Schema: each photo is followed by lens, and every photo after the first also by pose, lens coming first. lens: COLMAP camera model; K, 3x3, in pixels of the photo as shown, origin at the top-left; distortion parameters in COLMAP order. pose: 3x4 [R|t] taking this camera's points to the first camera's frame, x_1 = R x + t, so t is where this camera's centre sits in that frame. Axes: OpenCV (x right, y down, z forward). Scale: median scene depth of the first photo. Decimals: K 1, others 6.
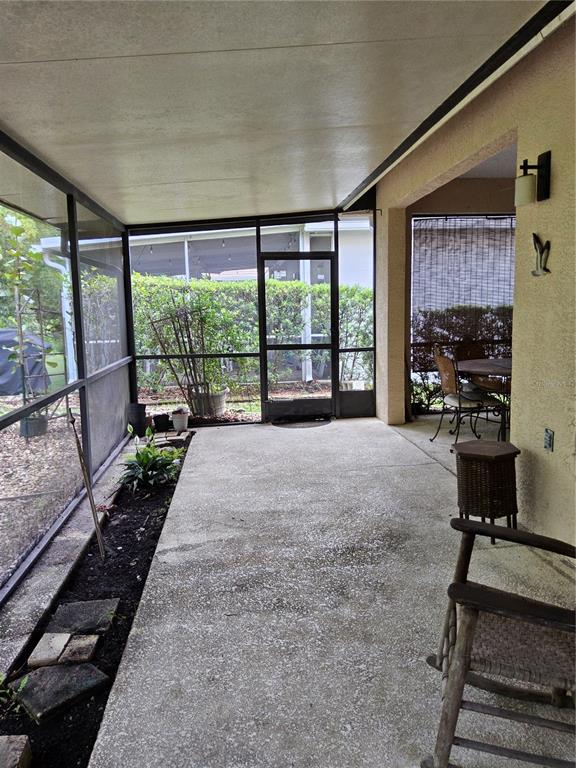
lens RADIAL K [[576.9, 0, 285.7], [0, 576.9, 380.1], [0, 0, 1]] dist [0.072305, -0.113825]
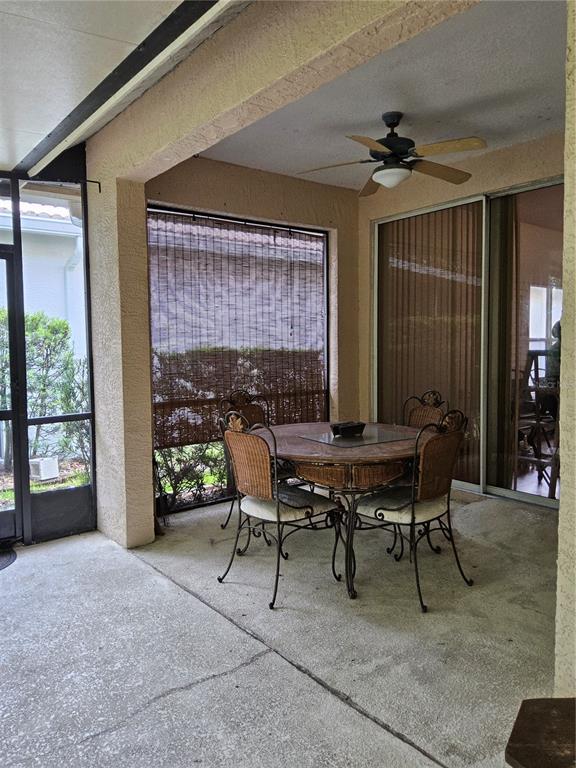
lens RADIAL K [[576.9, 0, 287.6], [0, 576.9, 386.8], [0, 0, 1]] dist [0.072305, -0.113825]
pose [[0.842247, -0.021369, 0.538669, 0.001273], [0.053045, 0.997650, -0.043364, -0.048401], [-0.536476, 0.065096, 0.841401, 0.390630]]
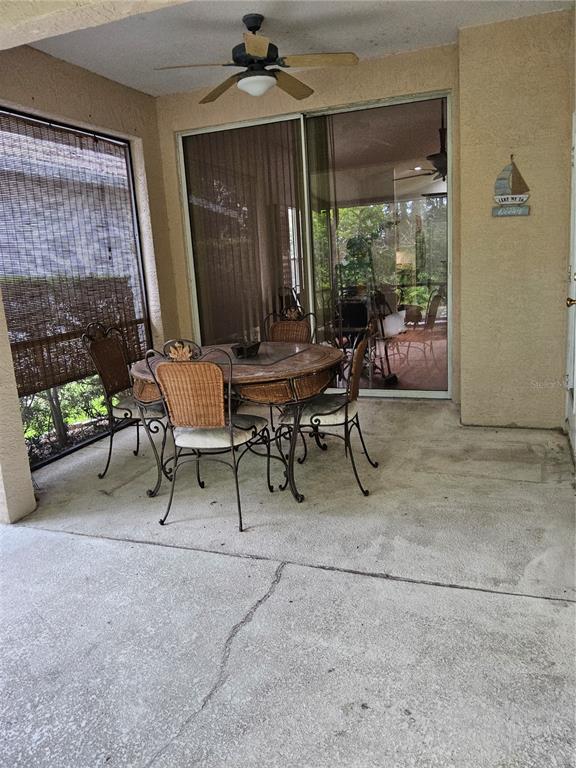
lens RADIAL K [[576.9, 0, 282.6], [0, 576.9, 381.1], [0, 0, 1]] dist [0.072305, -0.113825]
pose [[0.443436, -0.182406, 0.877549, -0.121074], [0.157707, 0.979677, 0.123943, -0.060440], [-0.882323, 0.083435, 0.463191, 0.536229]]
